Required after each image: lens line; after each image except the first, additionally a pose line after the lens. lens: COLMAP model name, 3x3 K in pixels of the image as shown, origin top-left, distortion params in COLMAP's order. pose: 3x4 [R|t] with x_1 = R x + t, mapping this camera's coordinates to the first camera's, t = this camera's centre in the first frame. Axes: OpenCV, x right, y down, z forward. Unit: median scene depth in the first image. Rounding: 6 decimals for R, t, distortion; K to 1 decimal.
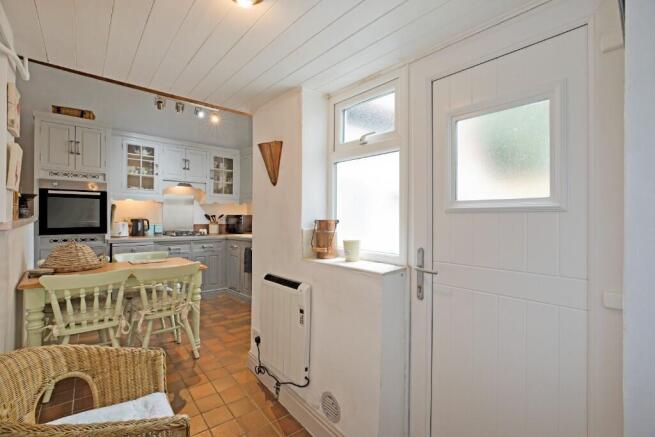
lens RADIAL K [[308.2, 0, 328.8], [0, 308.2, 215.5], [0, 0, 1]] dist [-0.022282, 0.002689]
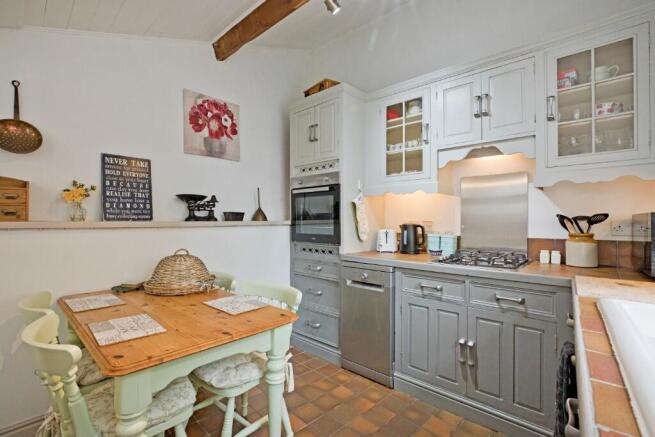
lens RADIAL K [[295.3, 0, 325.1], [0, 295.3, 219.6], [0, 0, 1]] dist [-0.011142, -0.000787]
pose [[0.109237, -0.012610, -0.993936, -0.065246], [0.000139, 0.999920, -0.012671, 0.009049], [0.994016, 0.001246, 0.109230, 0.794859]]
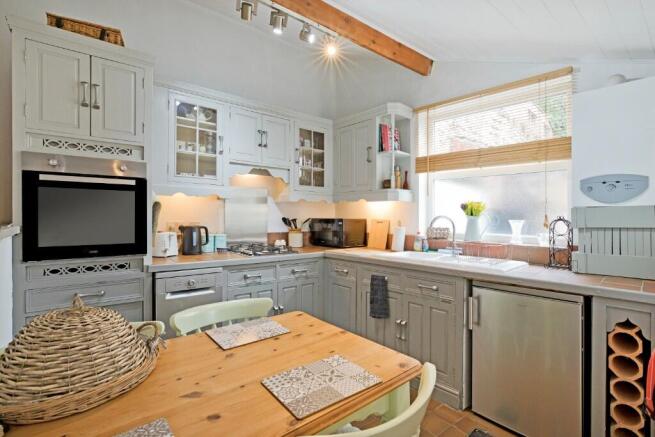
lens RADIAL K [[308.2, 0, 321.5], [0, 308.2, 216.7], [0, 0, 1]] dist [-0.022282, 0.002689]
pose [[0.997803, -0.002659, -0.066195, -0.334210], [0.002866, 0.999991, 0.003026, -0.009166], [0.066186, -0.003209, 0.997802, 0.417240]]
